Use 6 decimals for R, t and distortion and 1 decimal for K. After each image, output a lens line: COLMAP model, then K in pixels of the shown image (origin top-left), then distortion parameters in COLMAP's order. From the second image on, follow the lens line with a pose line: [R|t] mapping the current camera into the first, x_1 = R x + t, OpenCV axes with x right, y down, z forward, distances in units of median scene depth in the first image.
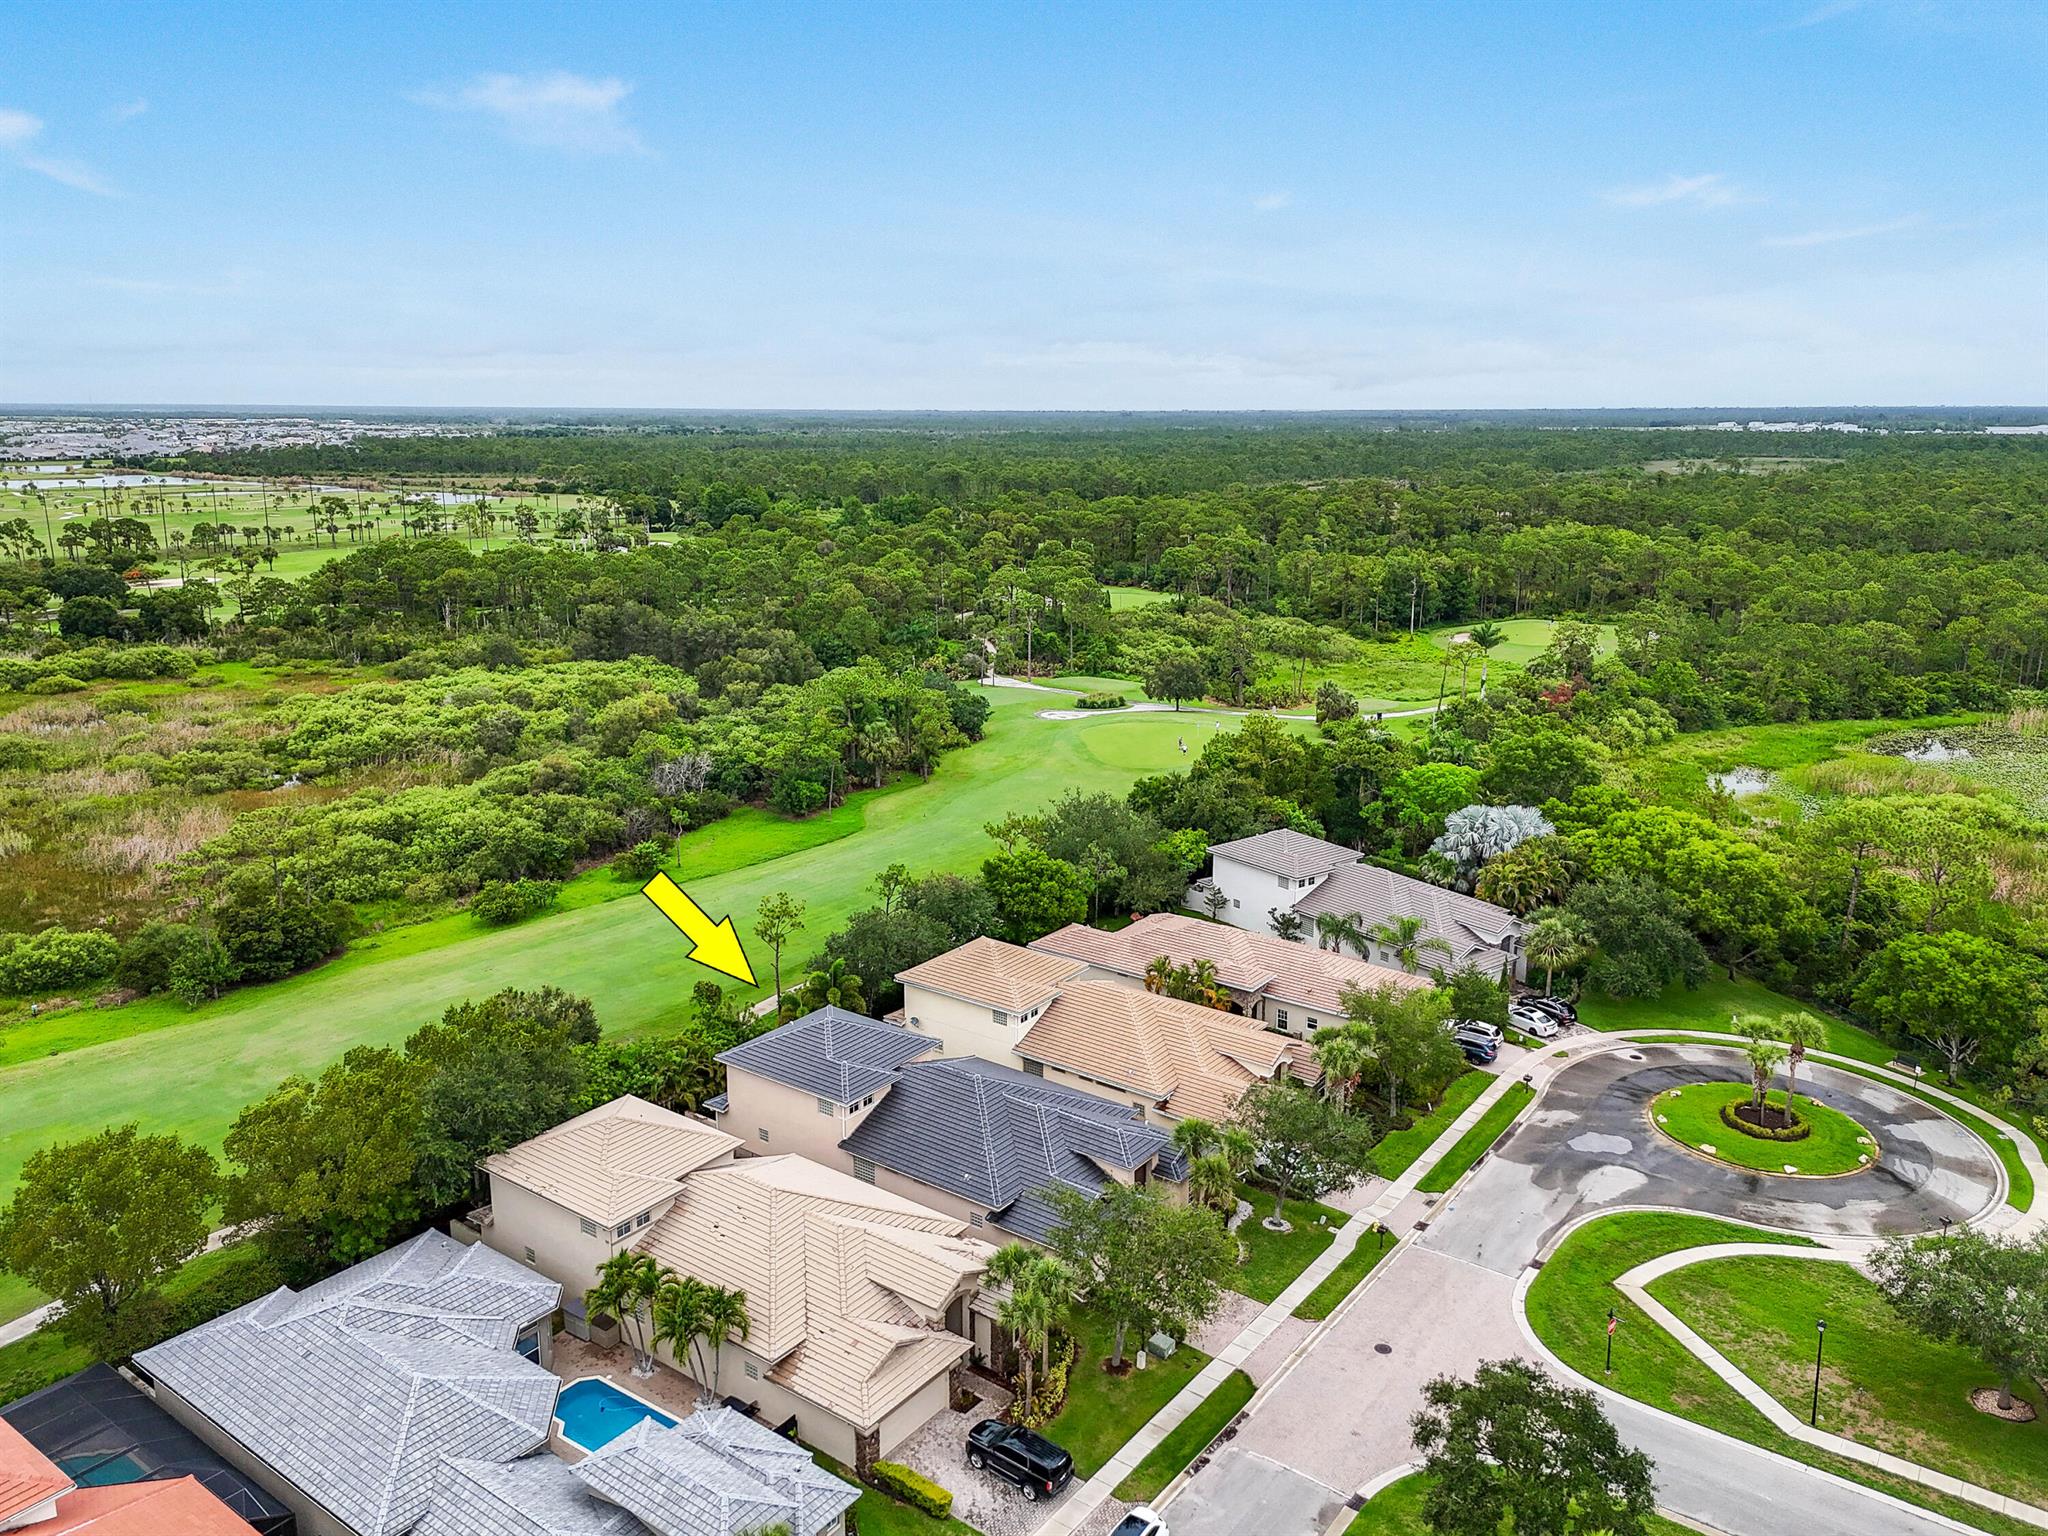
lens RADIAL K [[1505.0, 0, 1024.0], [0, 1505.0, 768.0], [0, 0, 1]] dist [0.089509, -0.084833]
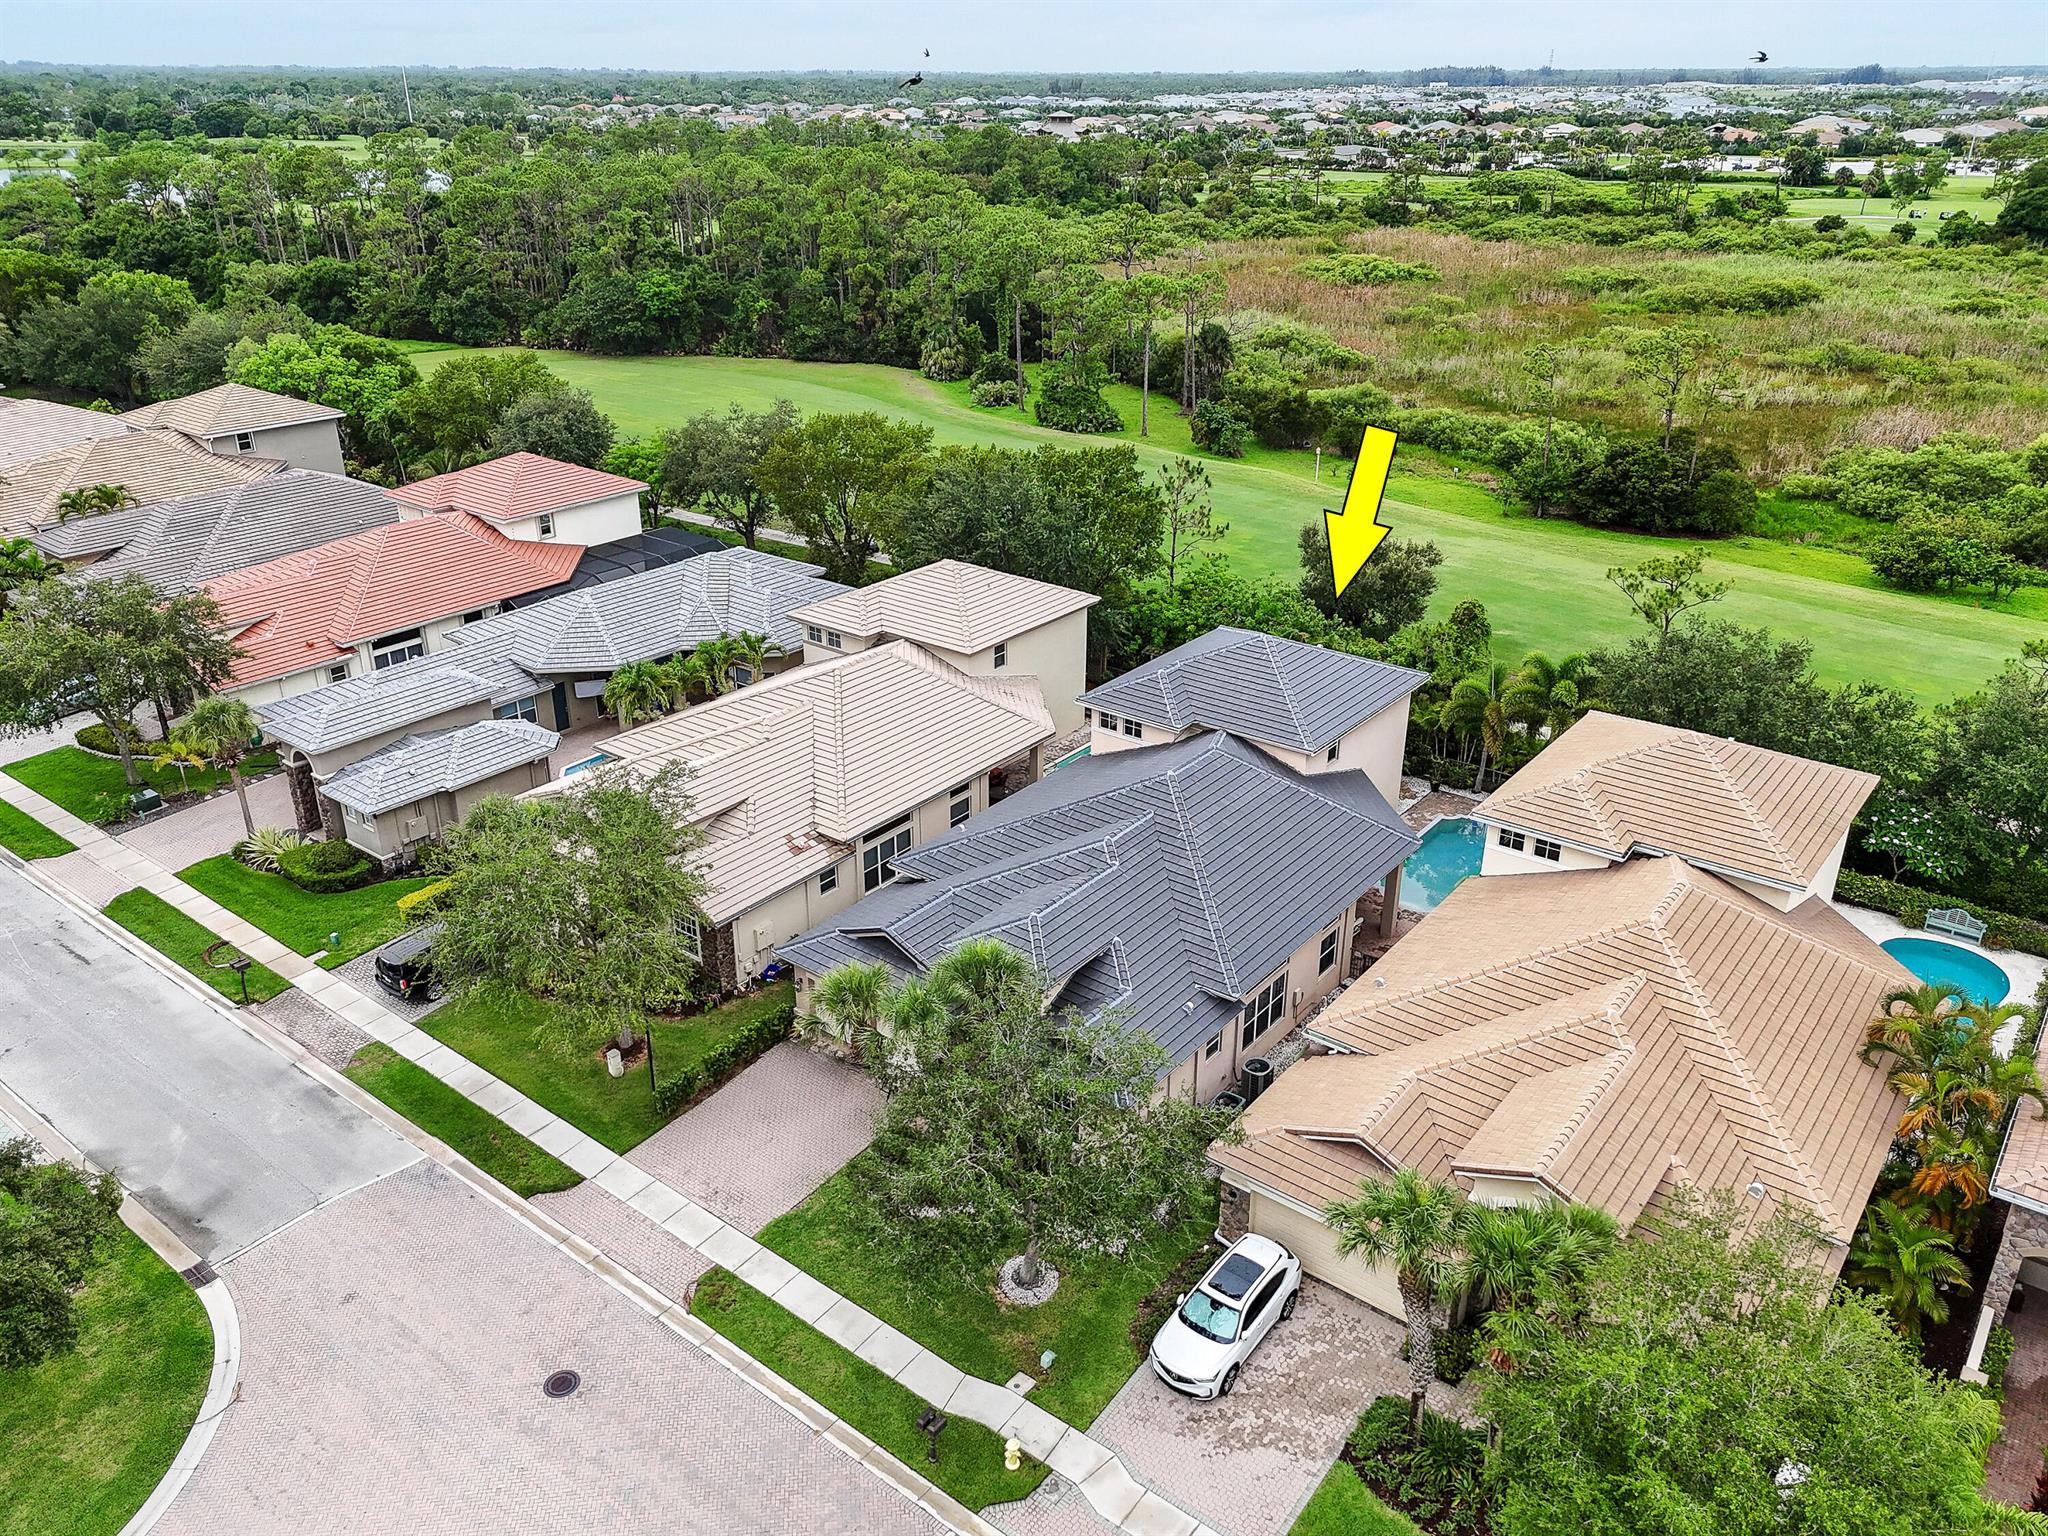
lens RADIAL K [[1505.0, 0, 1024.0], [0, 1505.0, 768.0], [0, 0, 1]] dist [0.089509, -0.084833]
pose [[-0.021066, 0.414573, -0.909772, 0.517167], [-0.230873, 0.883362, 0.407884, -0.026407], [0.972756, 0.218635, 0.077105, 0.917600]]
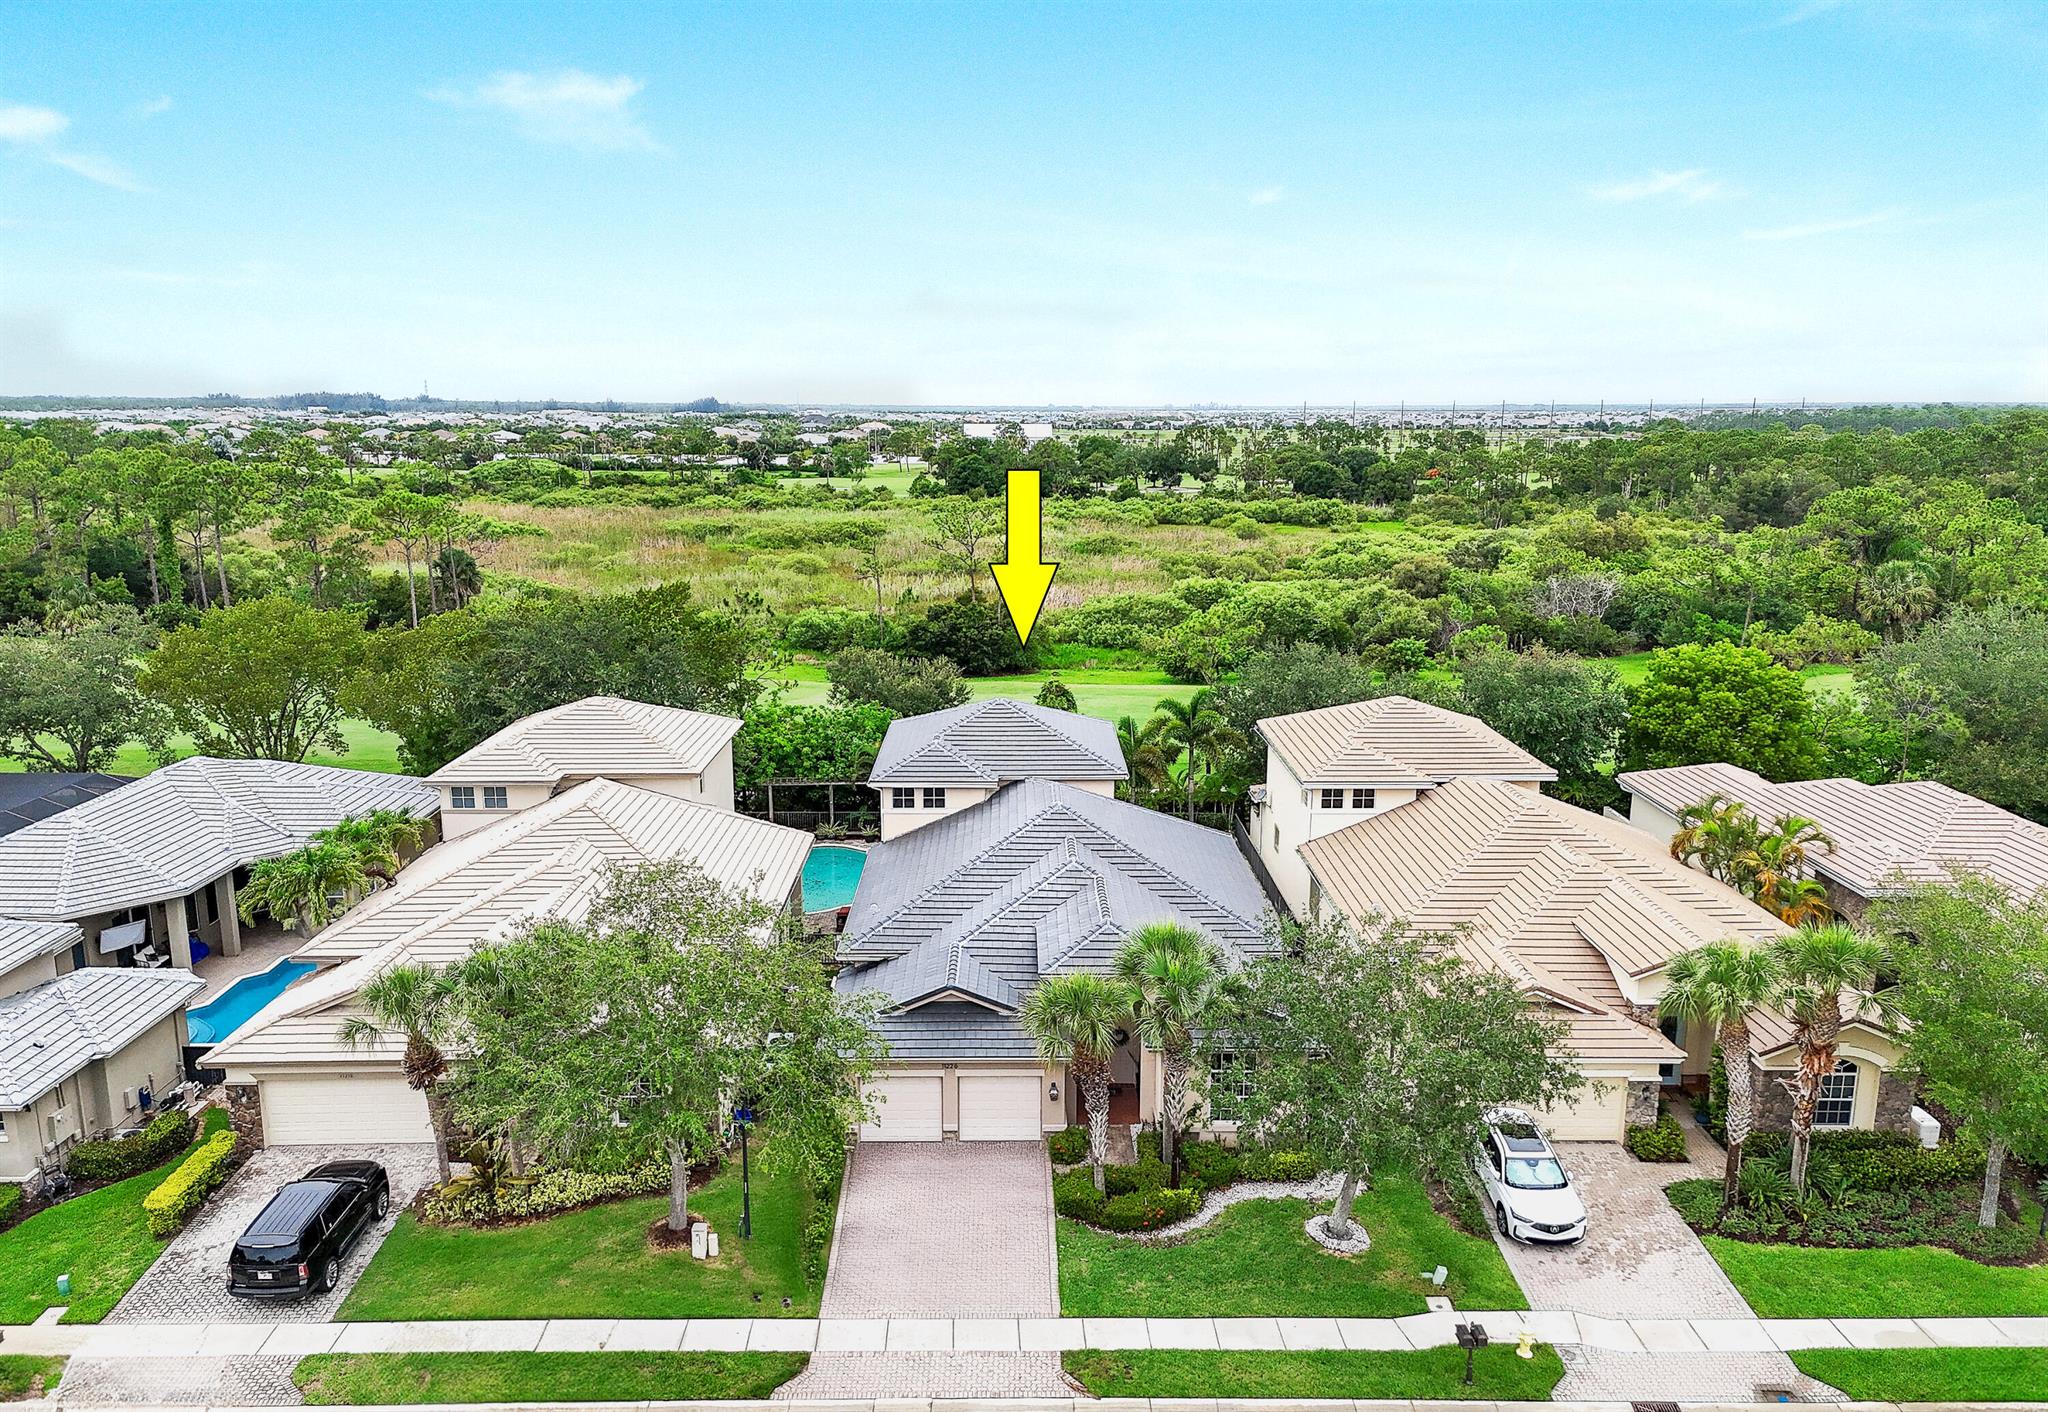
lens RADIAL K [[1542.4, 0, 1037.4], [0, 1542.4, 708.1], [0, 0, 1]] dist [0.053581, 0.000090]
pose [[0.614830, 0.151683, -0.773935, 0.433678], [-0.183873, 0.981856, 0.046361, 0.143461], [0.766925, 0.113802, 0.631565, 0.622315]]
